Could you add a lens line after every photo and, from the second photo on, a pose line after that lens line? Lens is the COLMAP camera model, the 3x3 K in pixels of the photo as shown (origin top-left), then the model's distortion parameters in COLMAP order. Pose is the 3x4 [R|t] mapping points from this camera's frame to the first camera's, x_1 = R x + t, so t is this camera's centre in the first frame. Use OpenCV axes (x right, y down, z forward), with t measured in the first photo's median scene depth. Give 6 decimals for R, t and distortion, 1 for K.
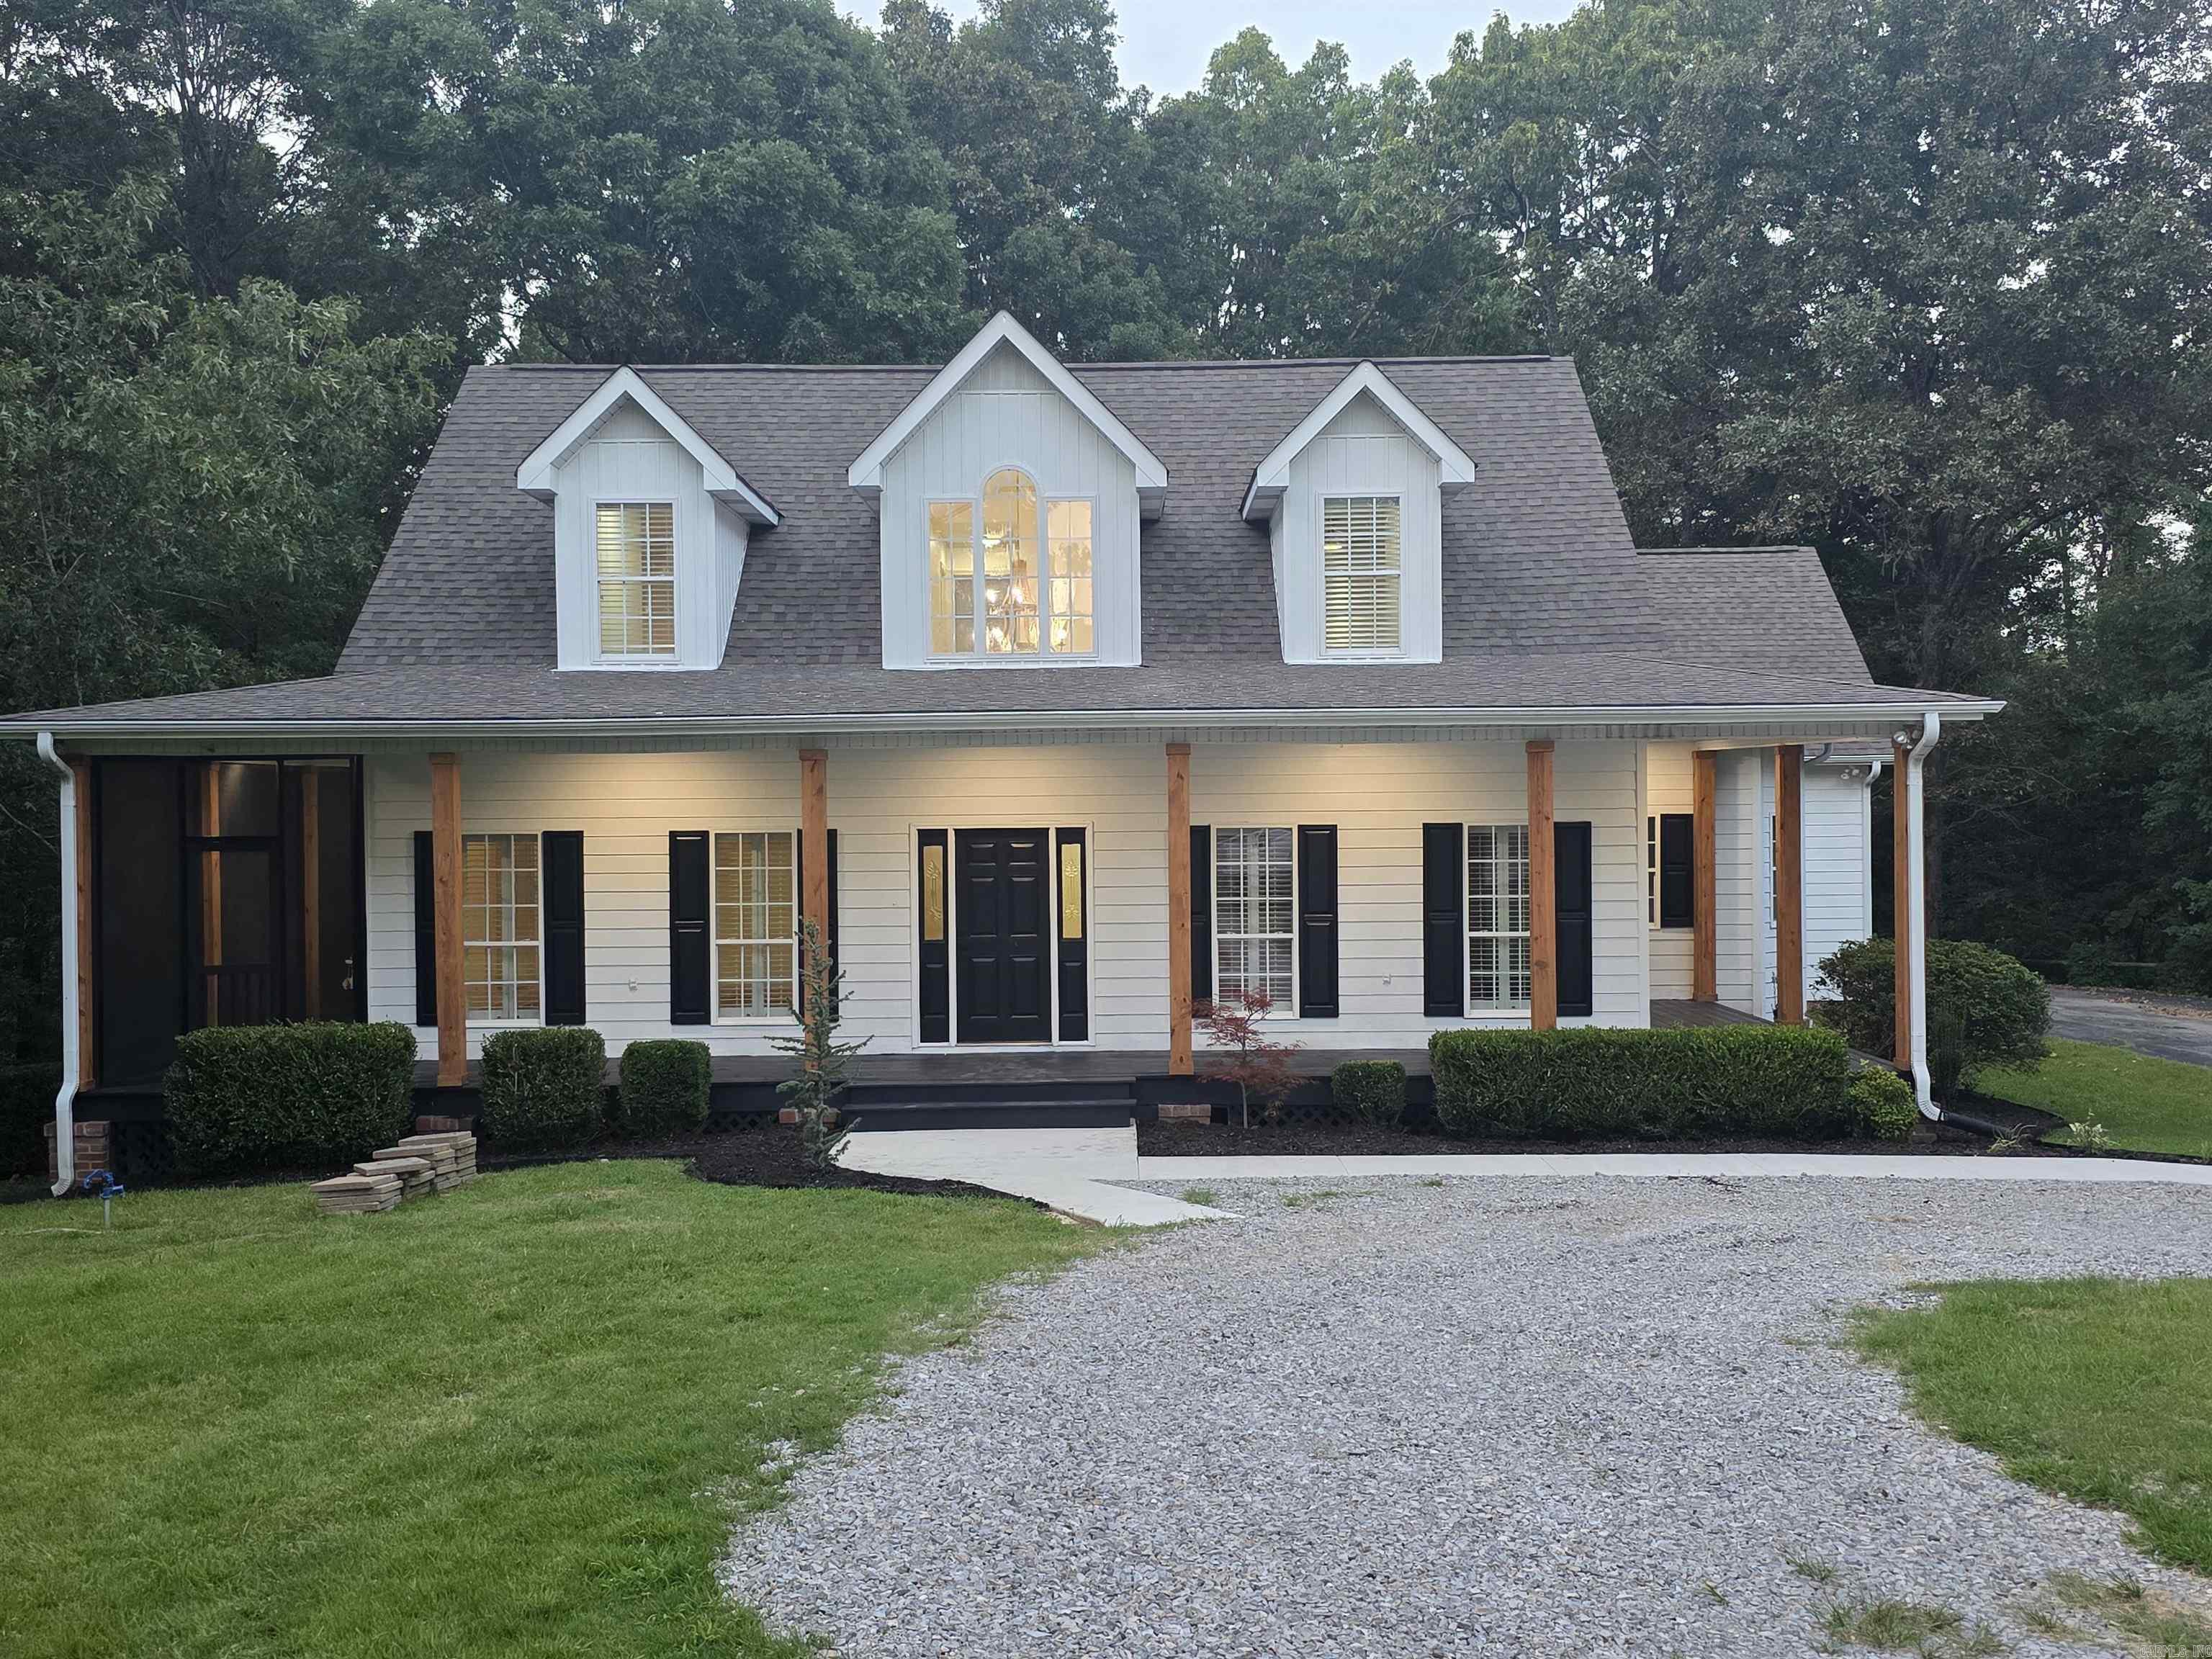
lens RADIAL K [[2197.0, 0, 1095.4], [0, 2197.0, 849.1], [0, 0, 1]] dist [0.097581, -0.022832]
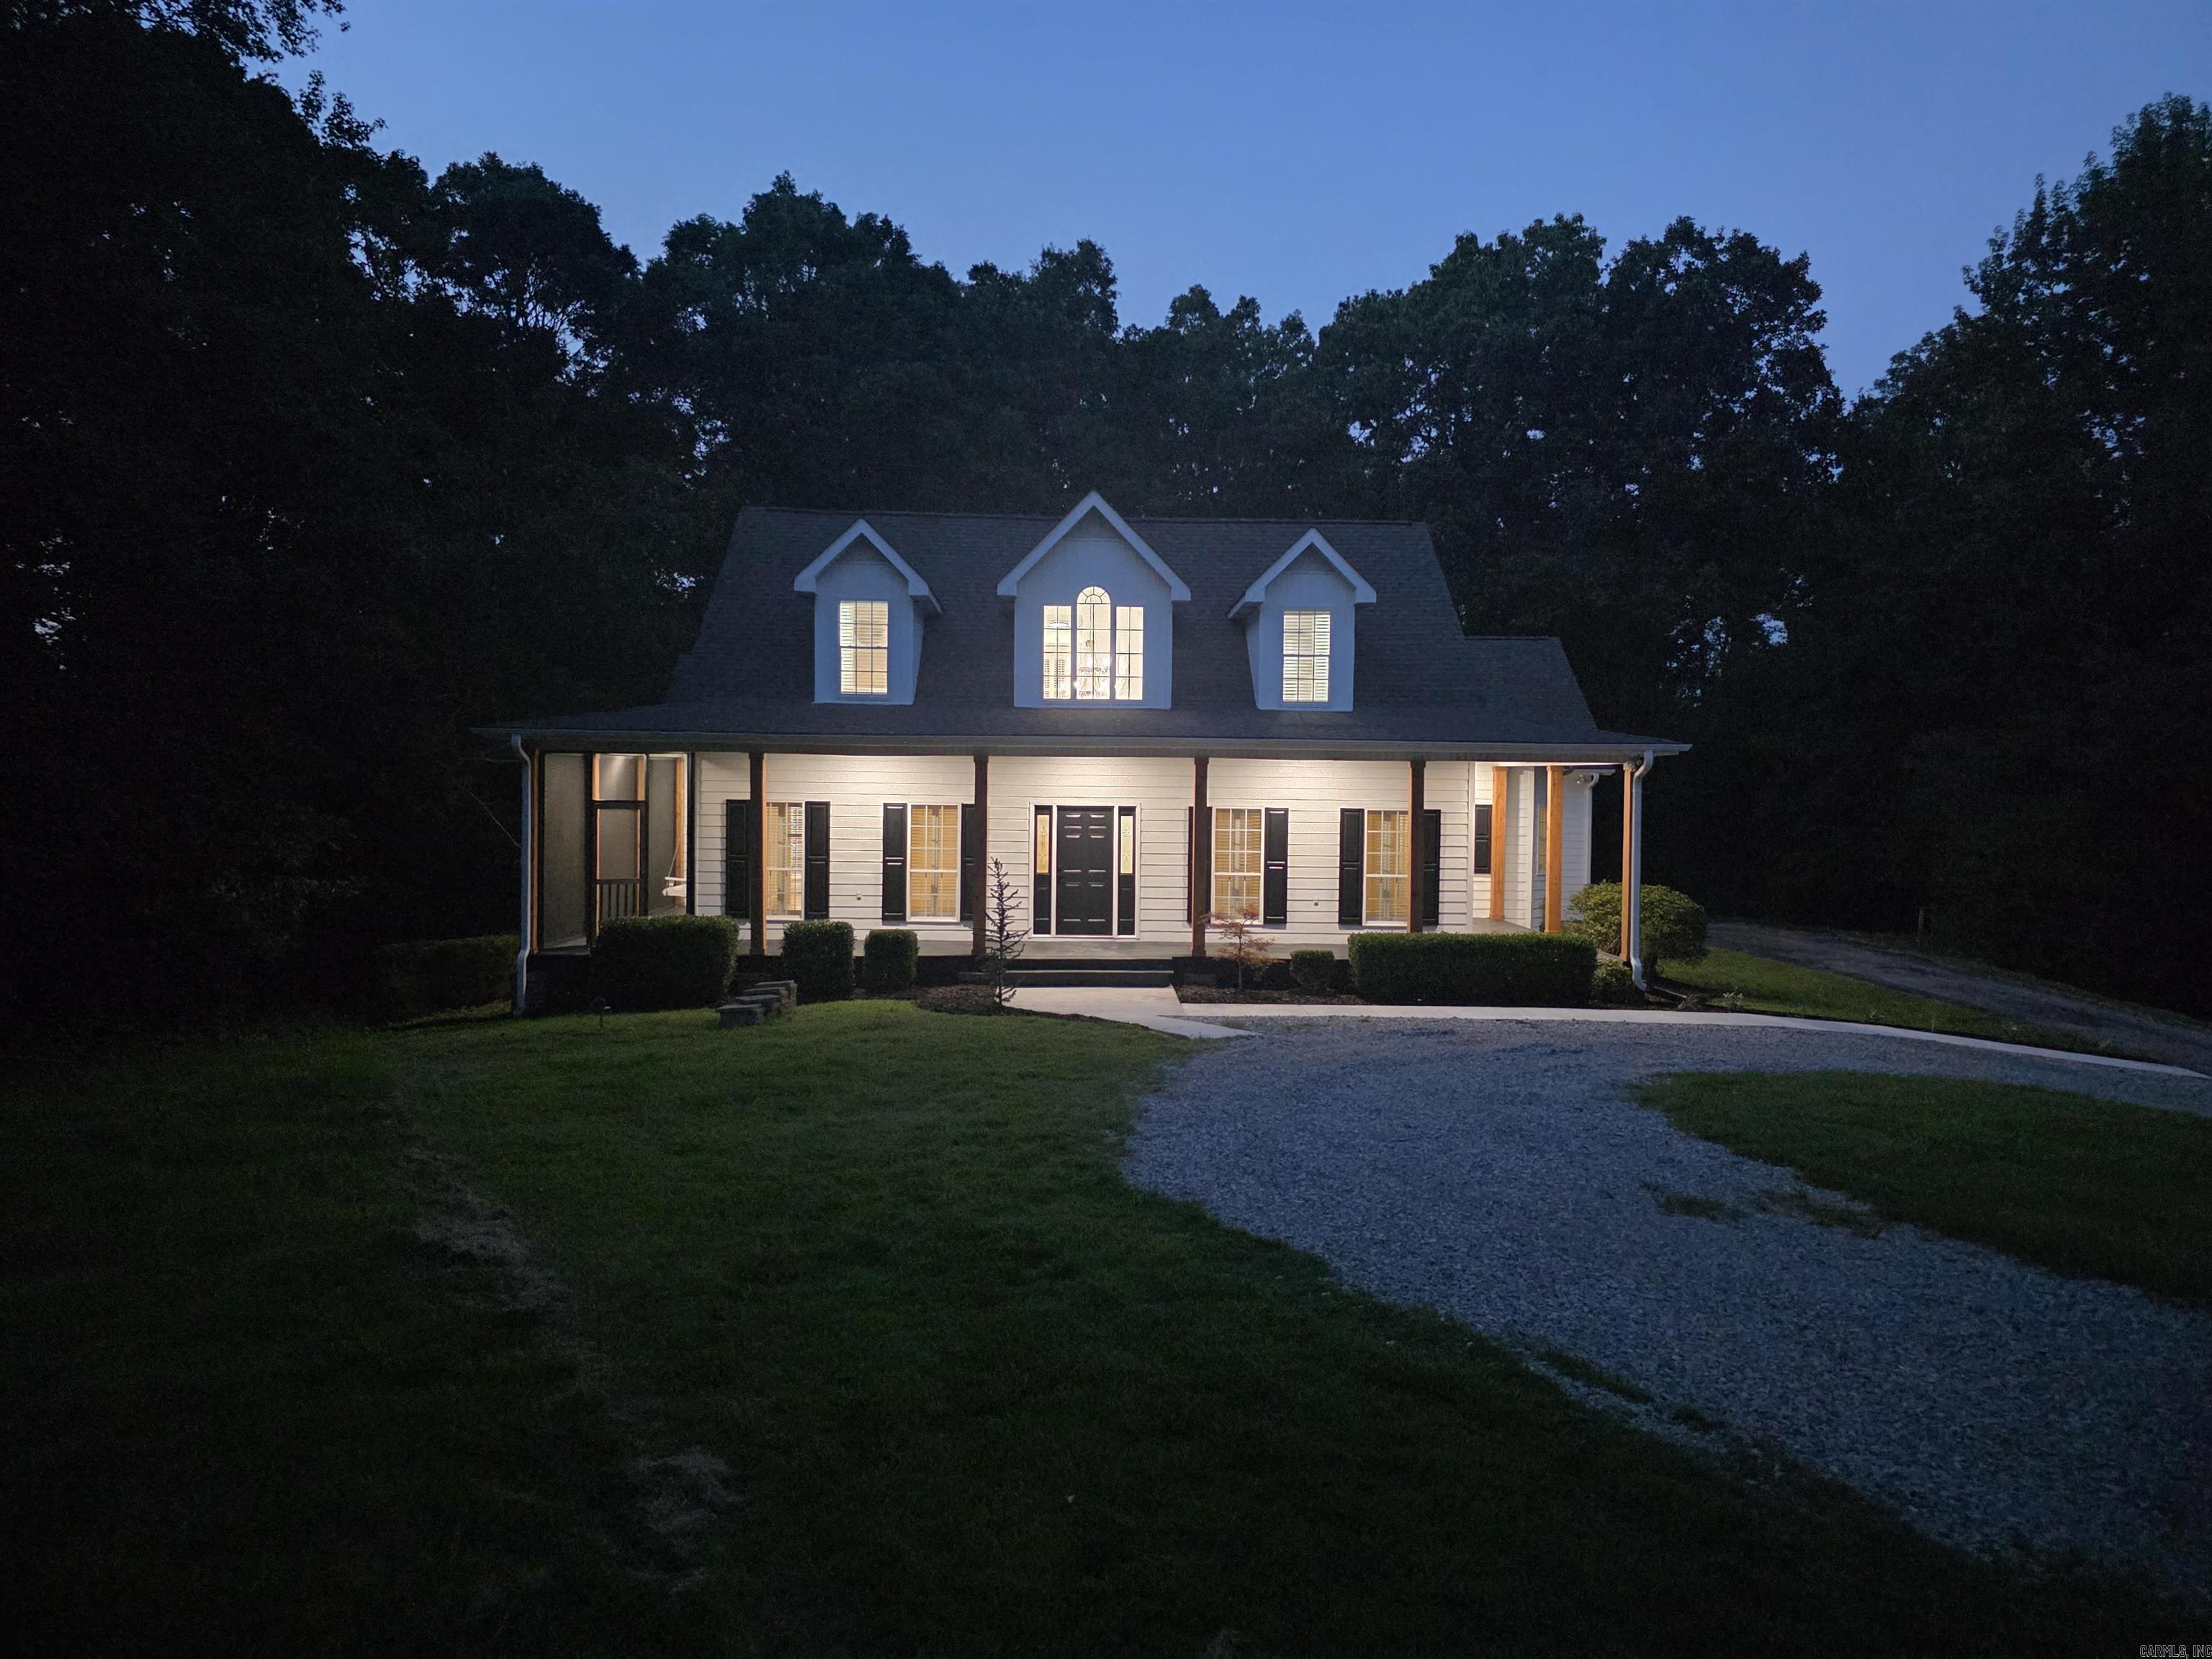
lens RADIAL K [[1481.0, 0, 1106.0], [0, 1481.0, 829.5], [0, 0, 1]] dist [0.096516, 0.000540]
pose [[0.998963, 0.021604, 0.040075, -0.071155], [-0.022053, 0.999699, 0.010785, -0.003784], [-0.039830, -0.011658, 0.999138, -0.107921]]
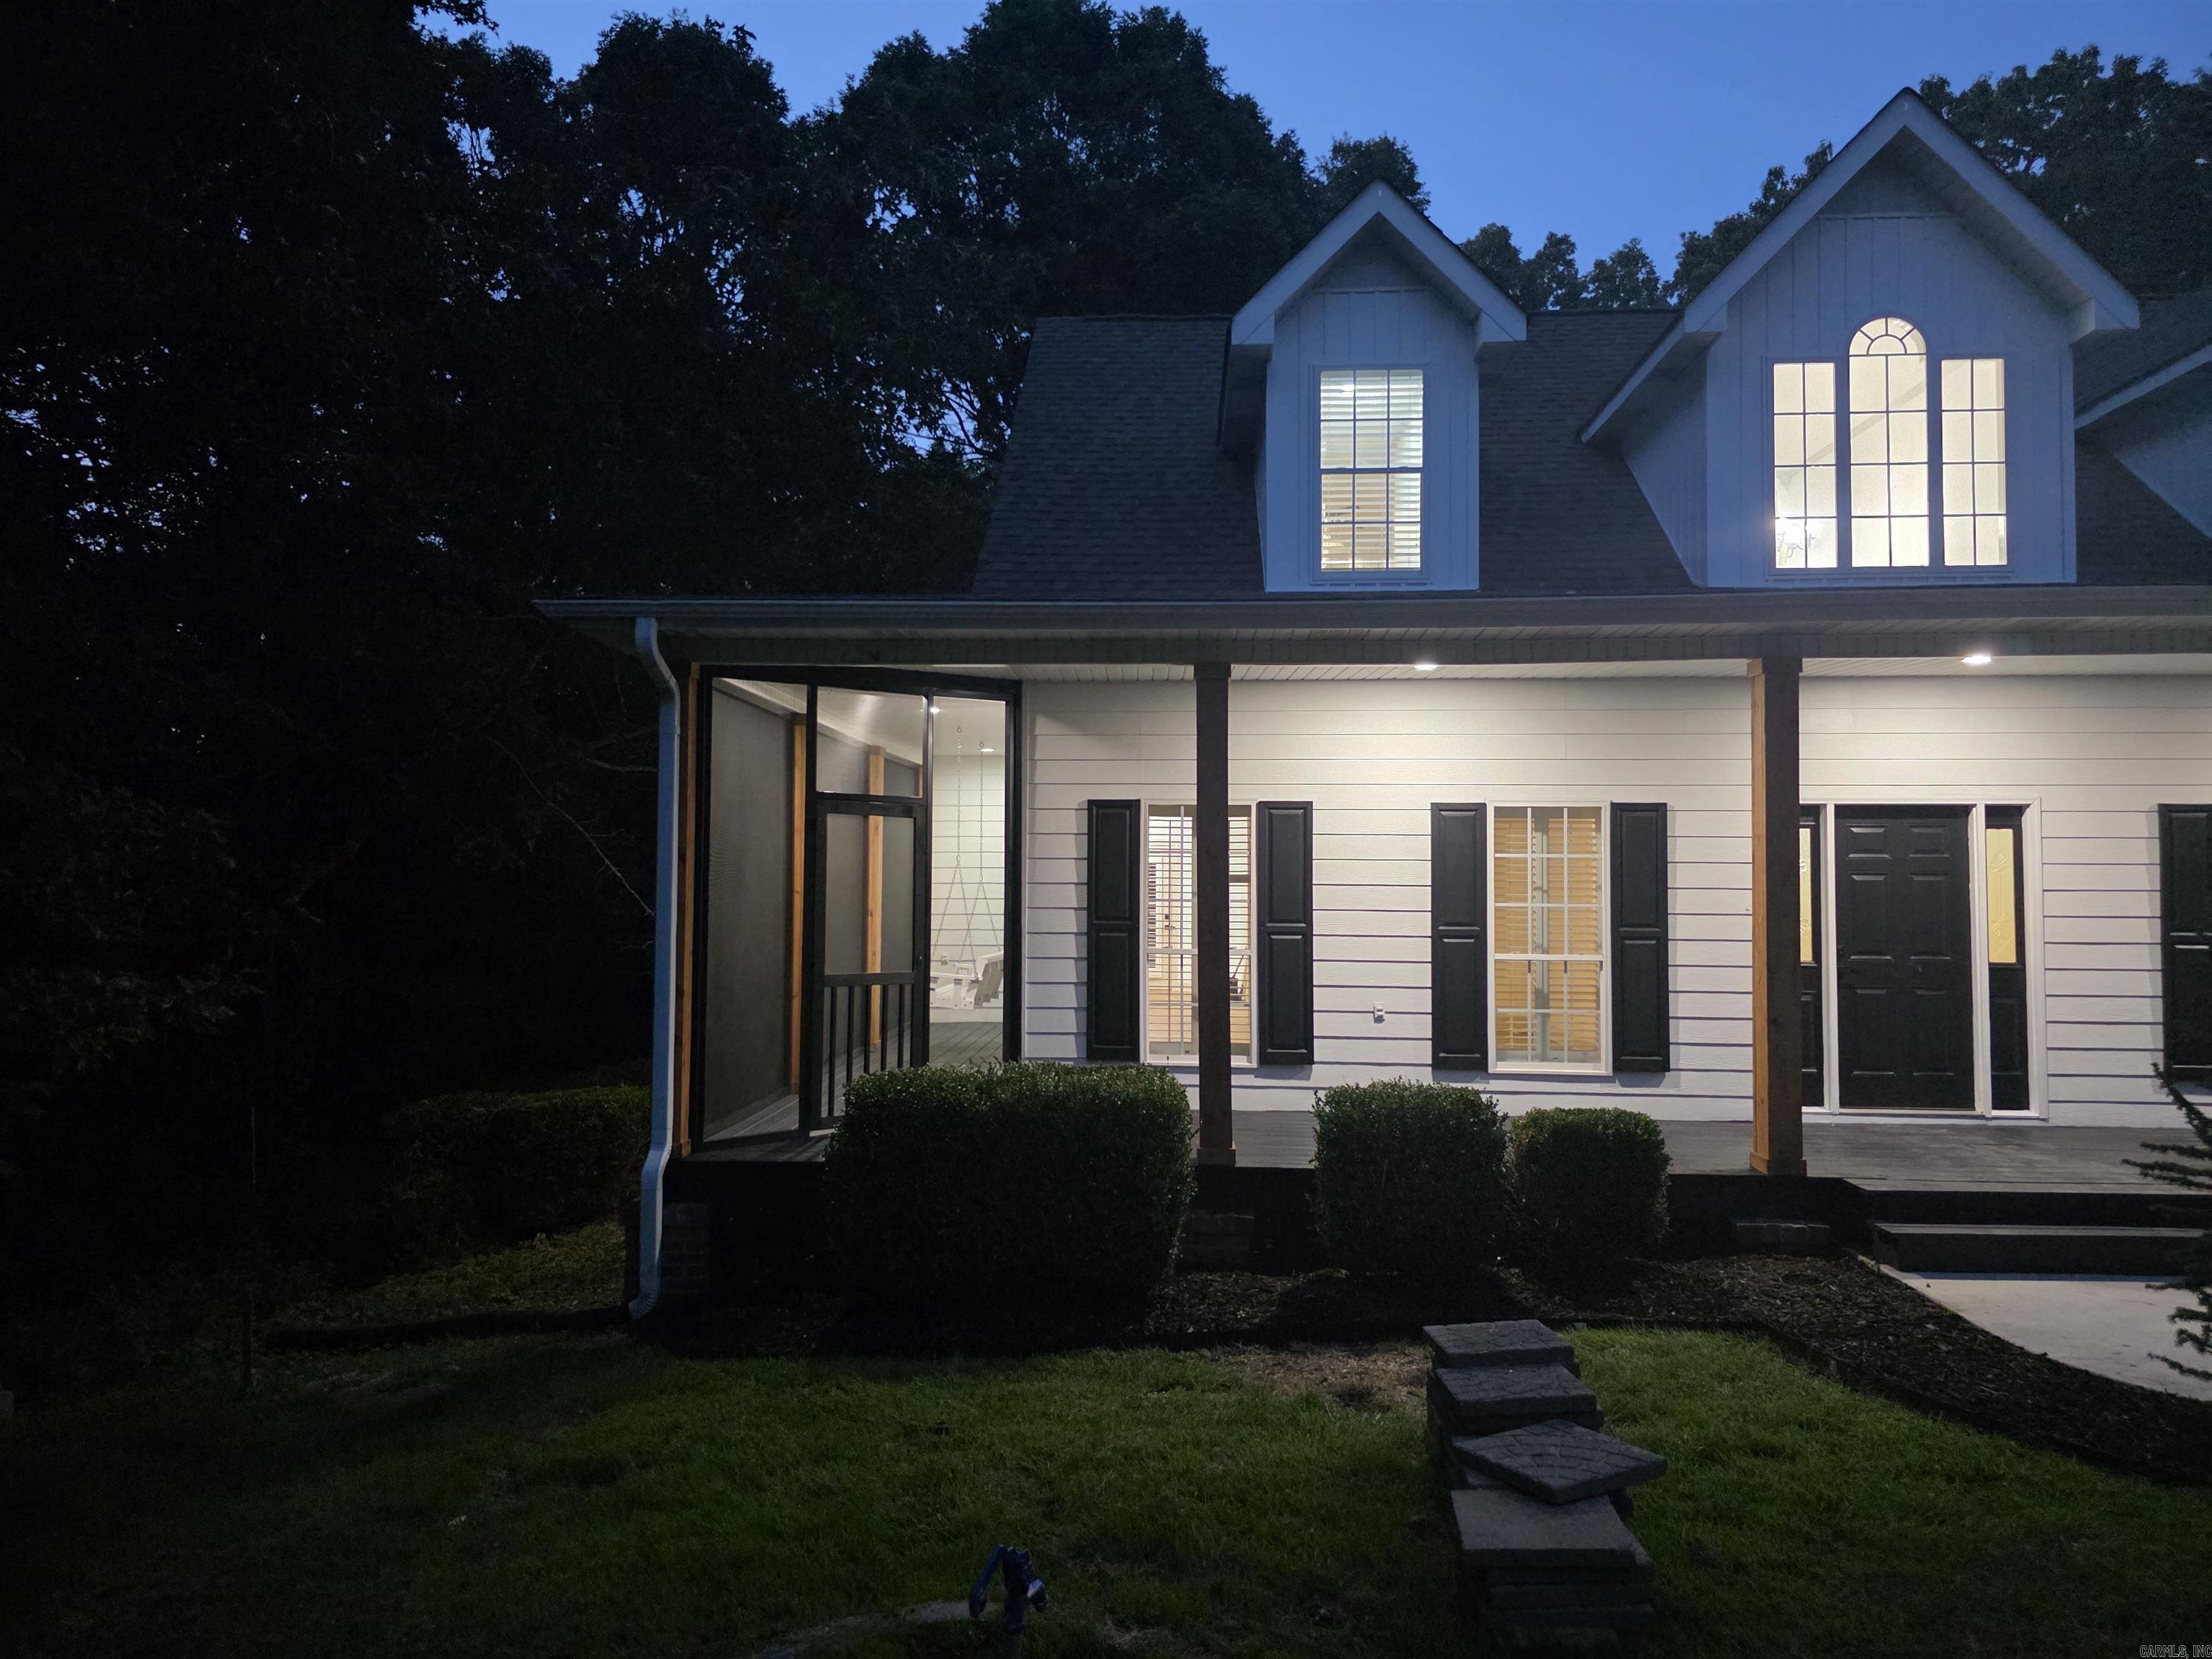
lens RADIAL K [[1481.0, 0, 1106.0], [0, 1481.0, 829.5], [0, 0, 1]] dist [0.096516, 0.000540]
pose [[0.999297, 0.011597, -0.035652, -0.281427], [-0.013685, 0.998170, -0.058900, 0.030957], [0.034903, 0.059347, 0.997627, 0.500520]]
